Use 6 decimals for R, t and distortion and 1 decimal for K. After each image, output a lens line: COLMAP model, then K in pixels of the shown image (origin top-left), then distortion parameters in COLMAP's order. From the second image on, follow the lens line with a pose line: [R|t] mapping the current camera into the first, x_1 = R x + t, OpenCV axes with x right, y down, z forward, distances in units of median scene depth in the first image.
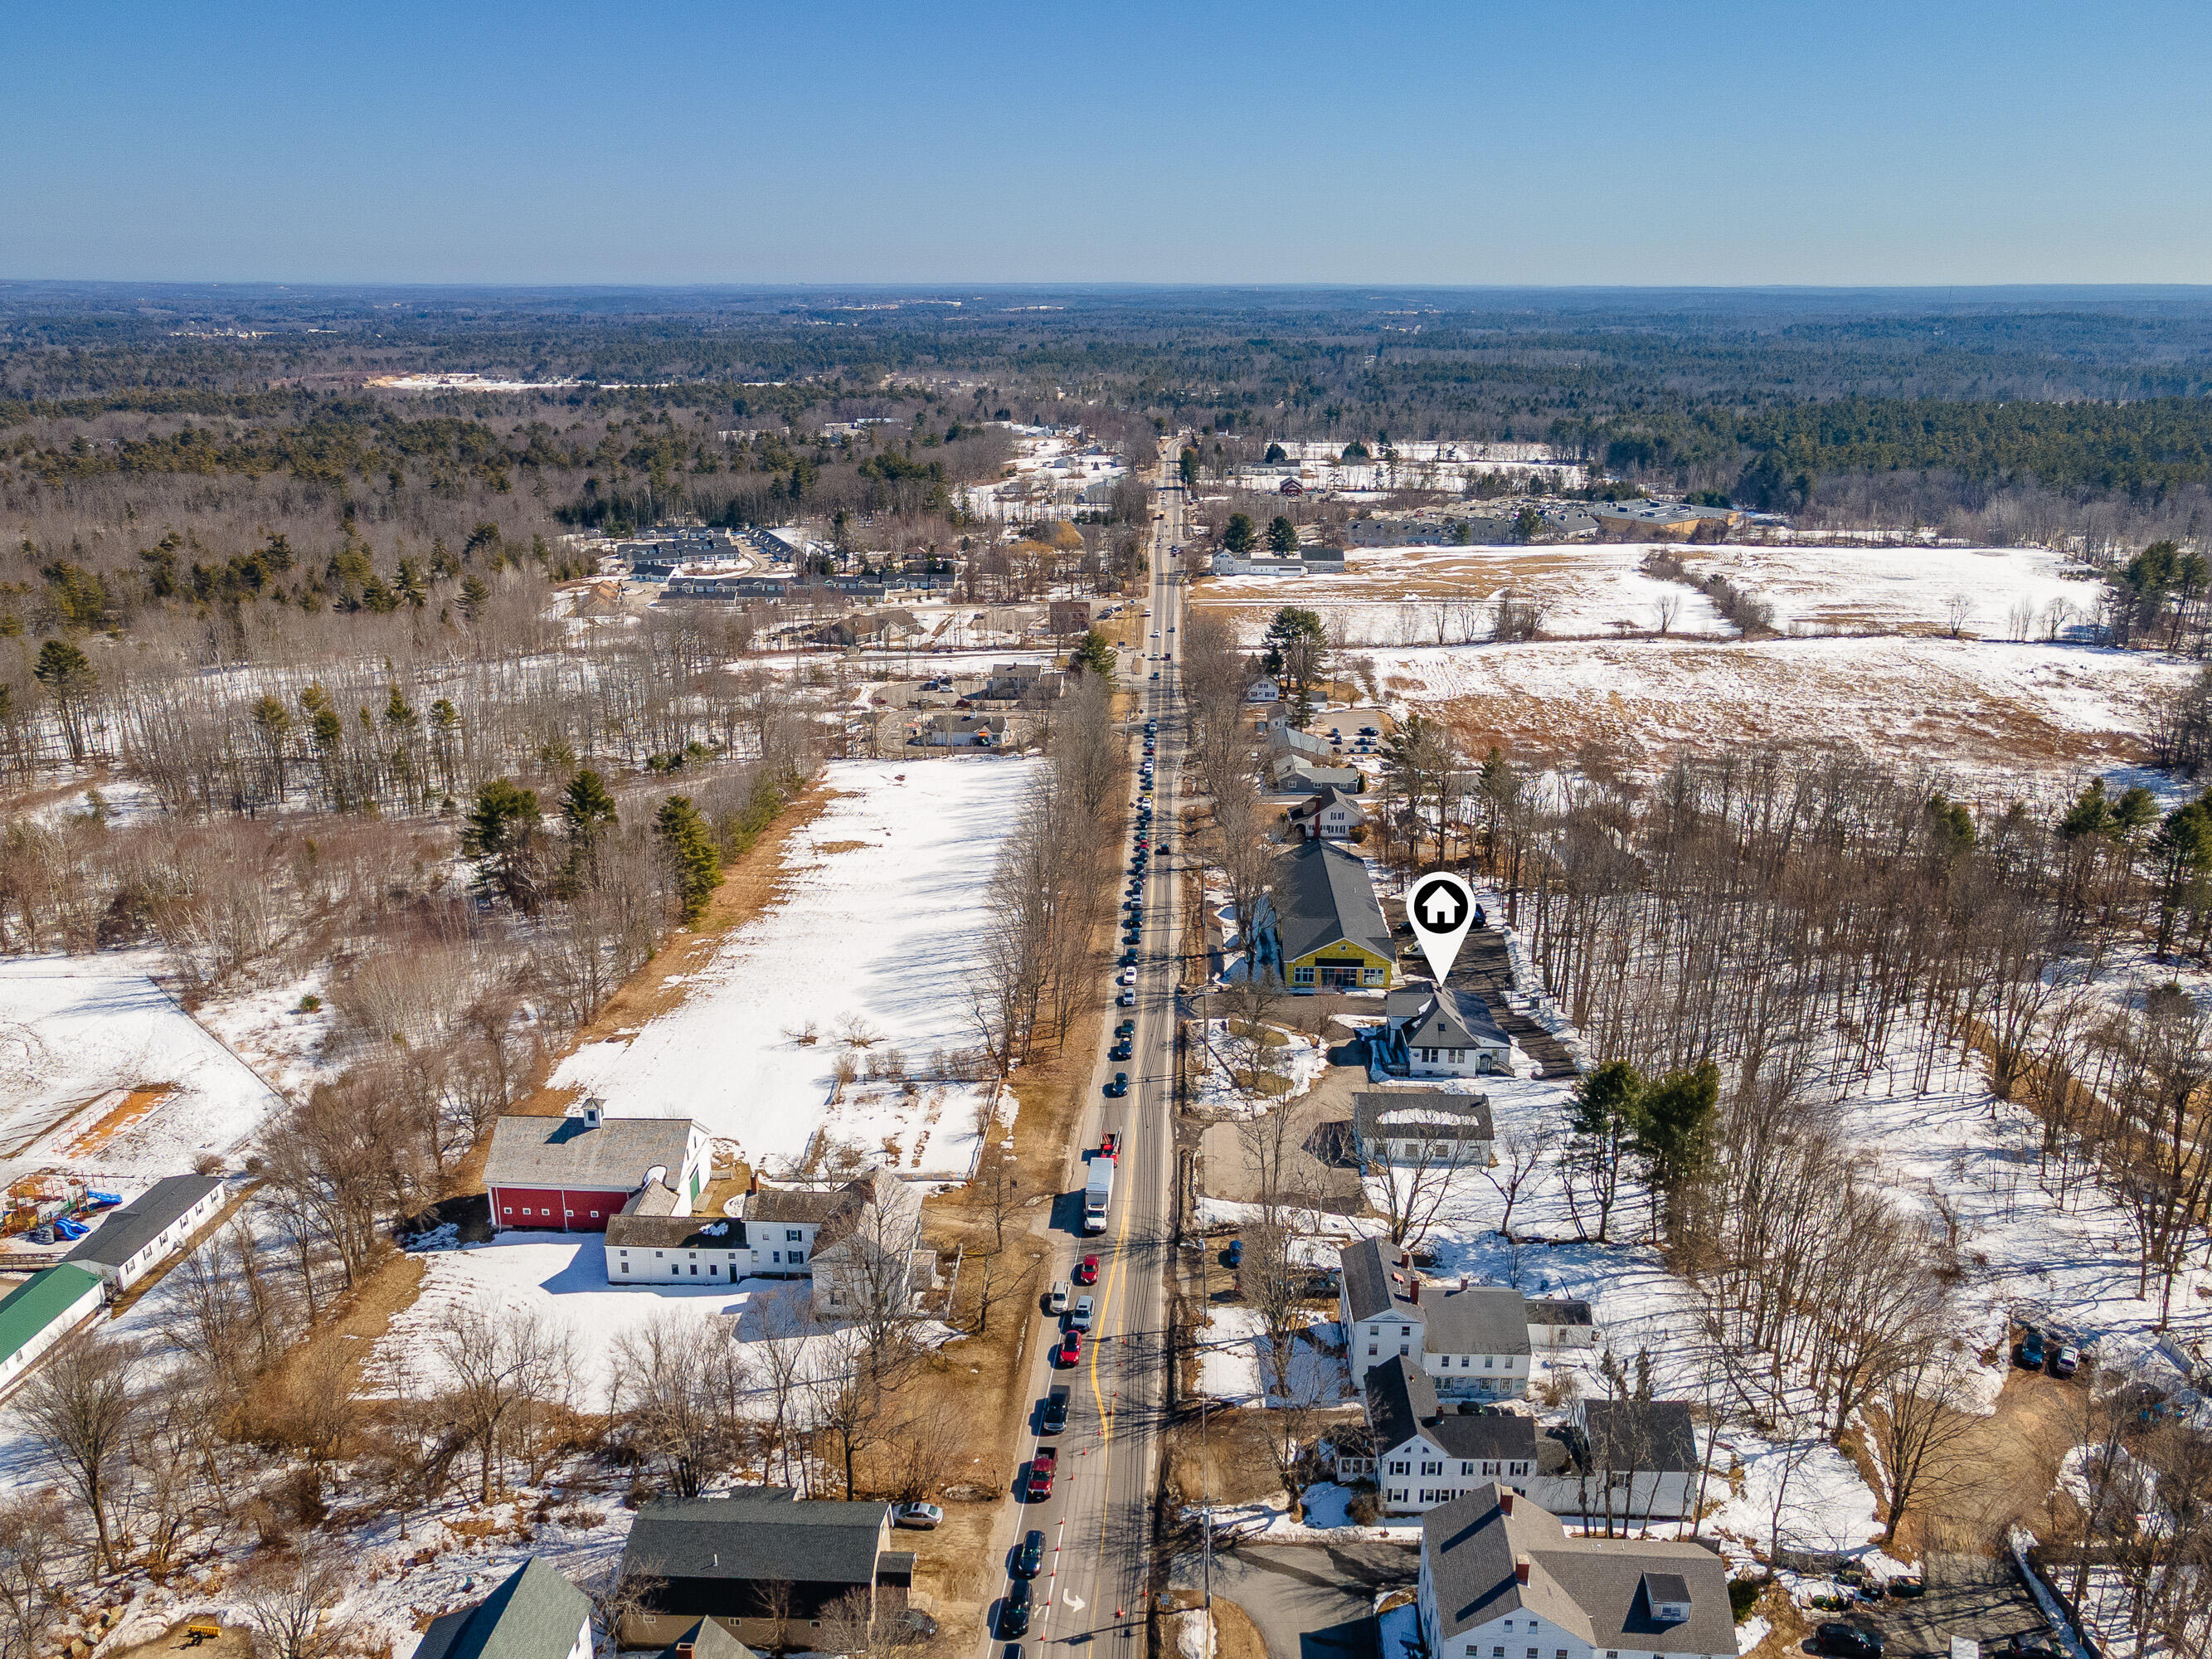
lens RADIAL K [[1634.4, 0, 1106.0], [0, 1634.4, 829.5], [0, 0, 1]] dist [-0.009551, -0.010978]
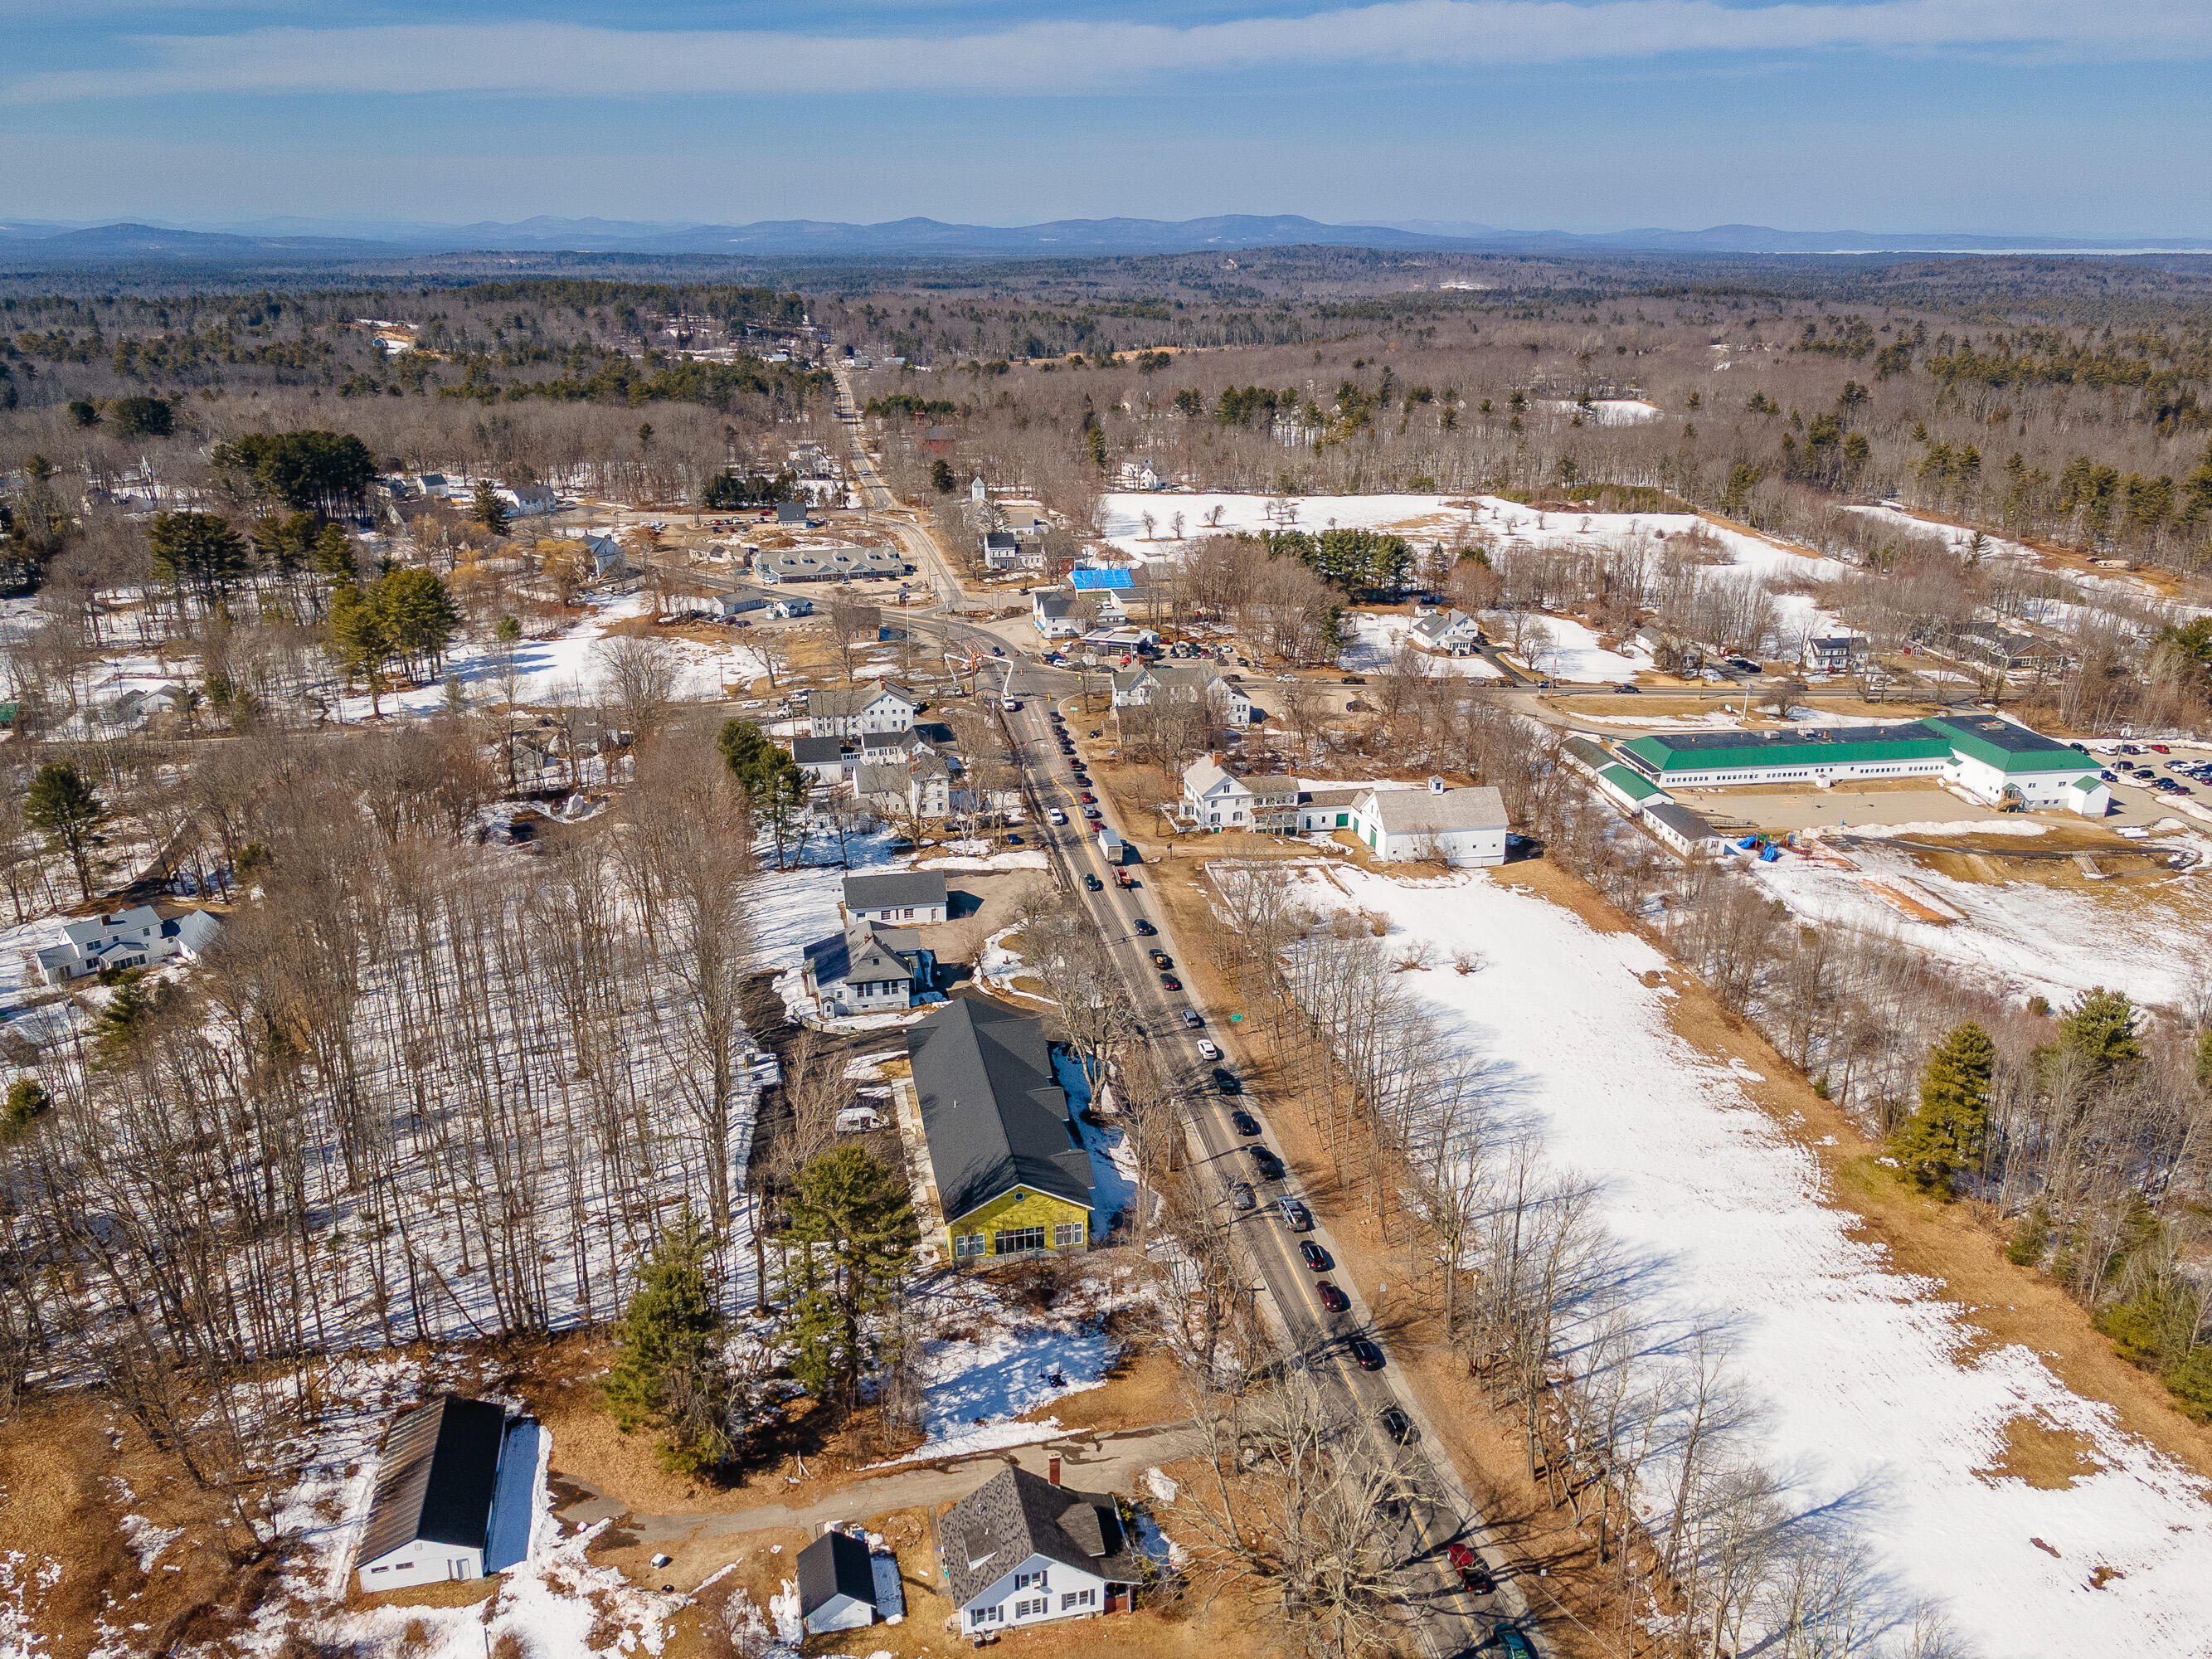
lens RADIAL K [[1701.8, 0, 1106.0], [0, 1701.8, 829.5], [0, 0, 1]] dist [0.000089, 0.035225]
pose [[-0.969592, 0.080449, -0.231126, 0.314414], [-0.078496, 0.792291, 0.605073, -0.645209], [0.231797, 0.604816, -0.761884, 1.894475]]
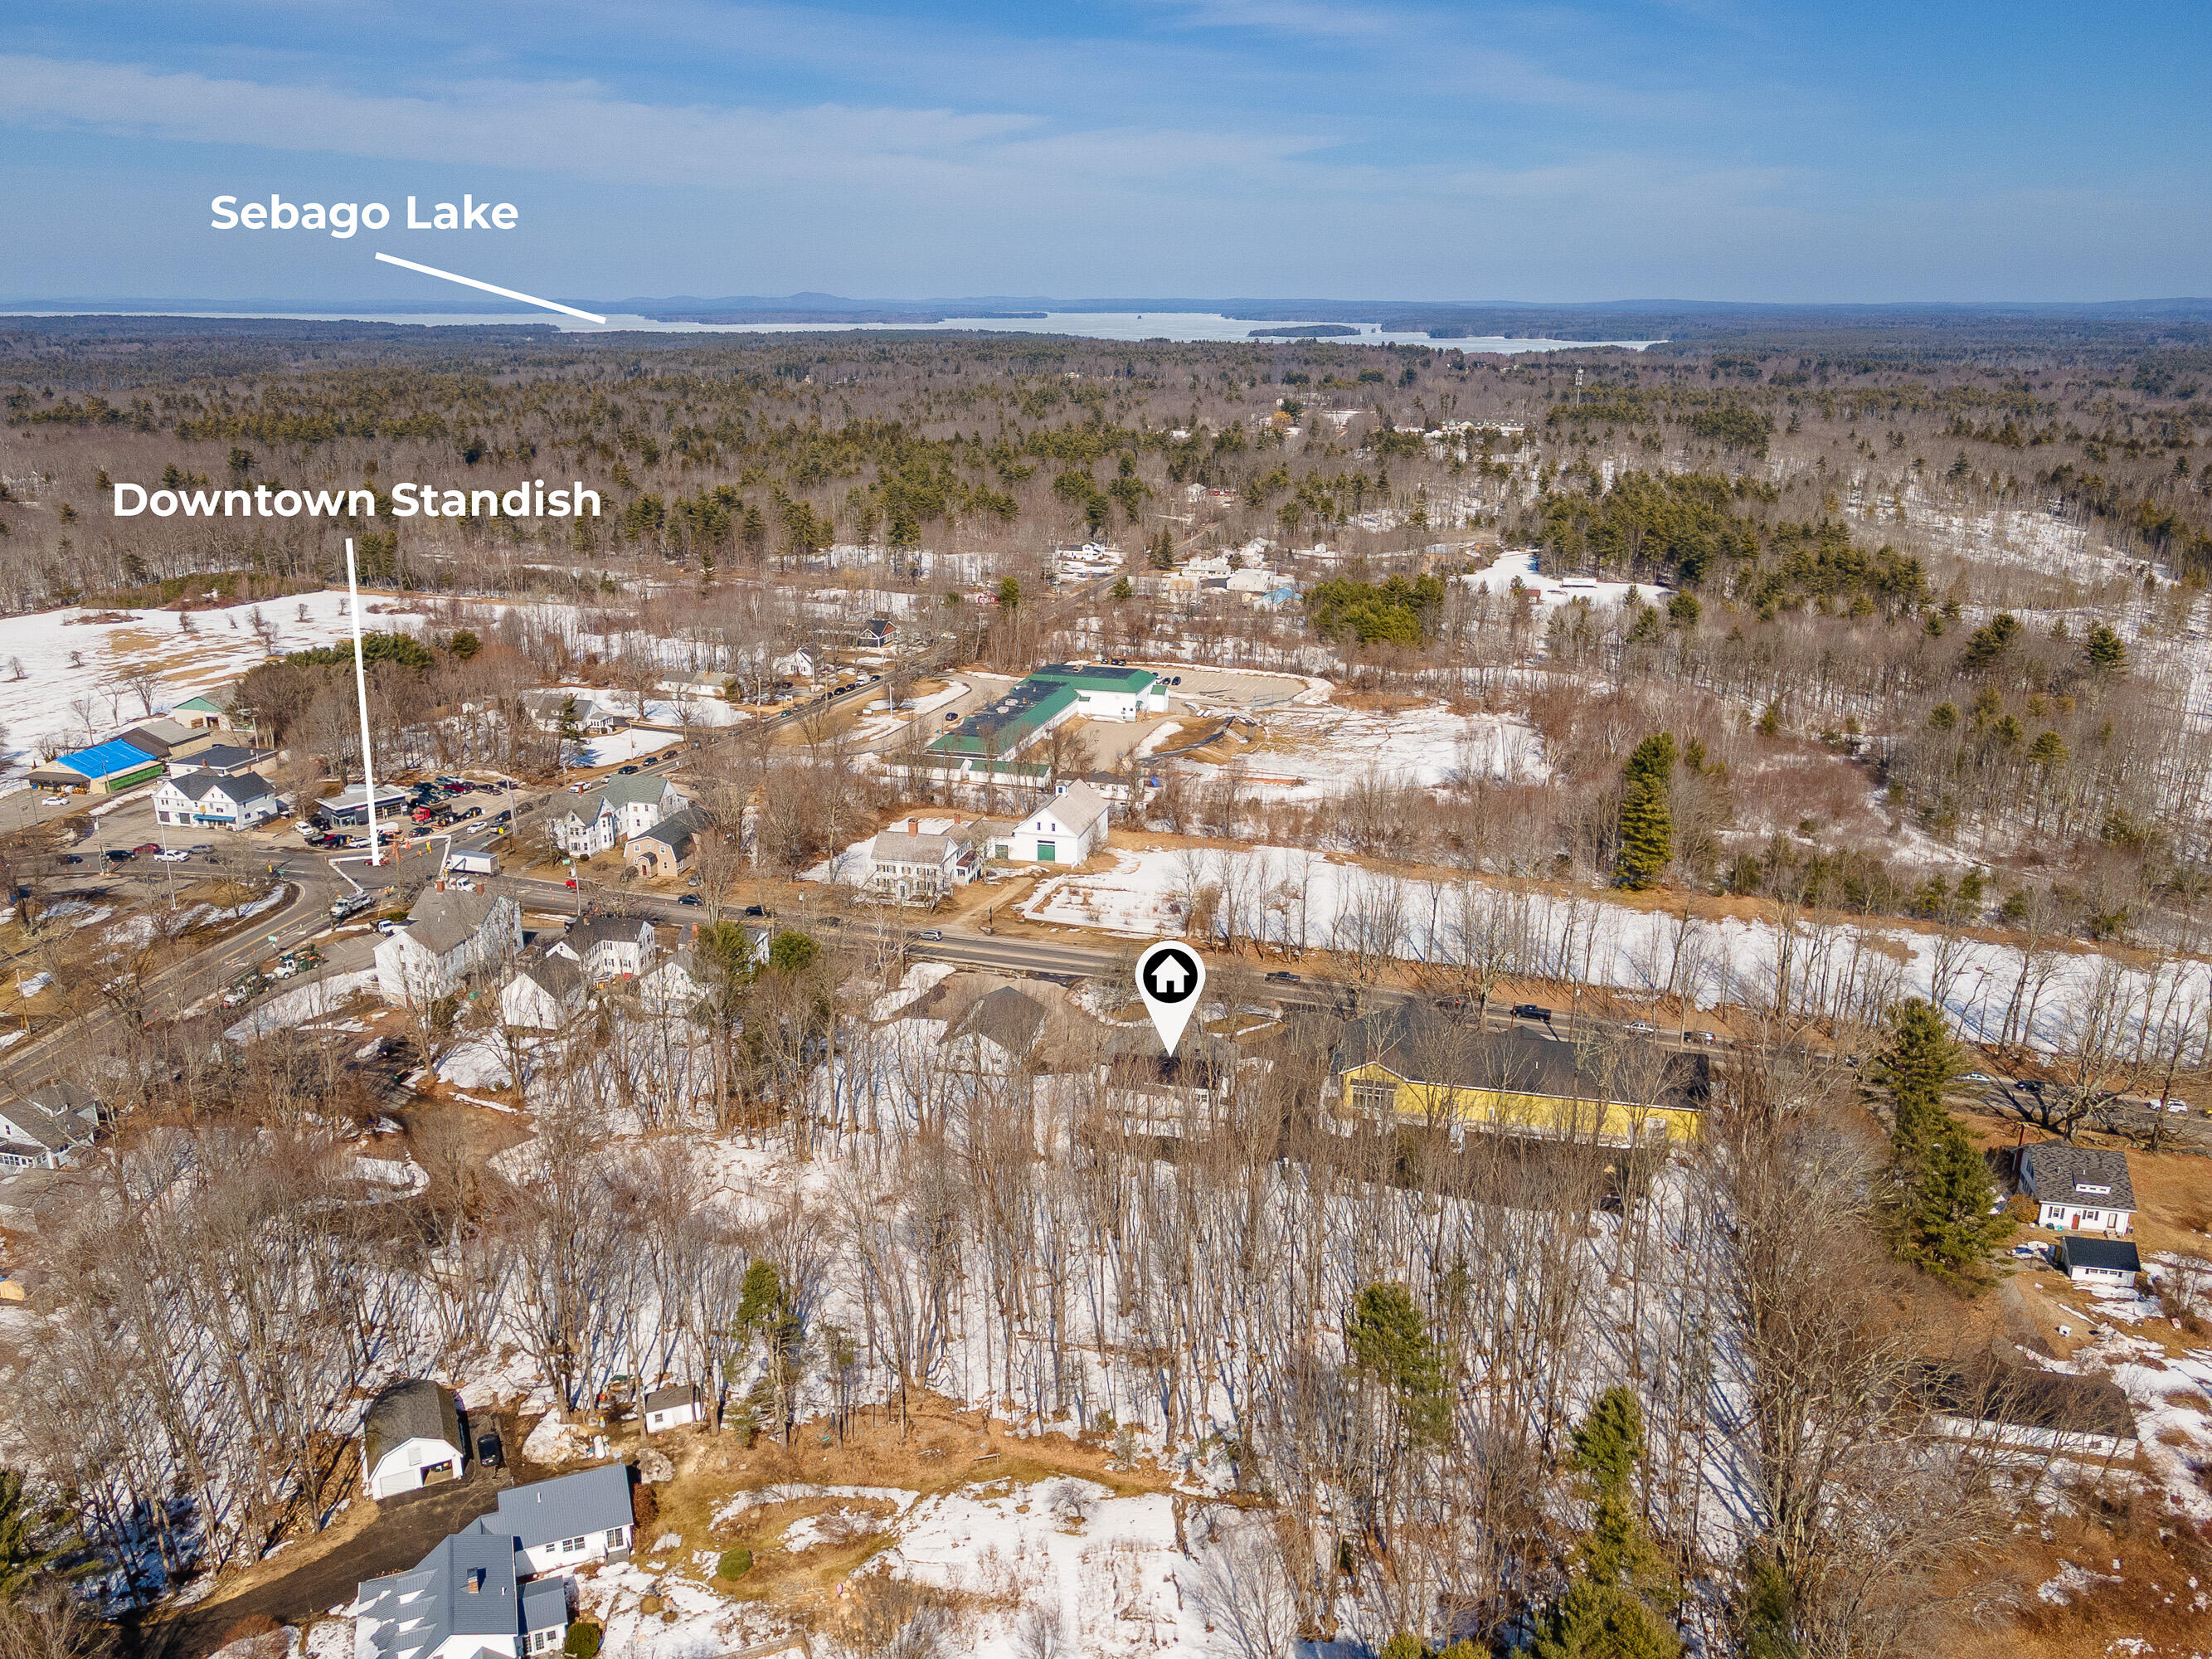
lens RADIAL K [[1738.0, 0, 1095.8], [0, 1738.0, 828.8], [0, 0, 1]] dist [0.010229, 0.004798]
pose [[-0.182123, 0.288396, -0.940031, 1.198520], [-0.310039, 0.890409, 0.333239, -0.347272], [0.933117, 0.352137, -0.072750, 1.024665]]
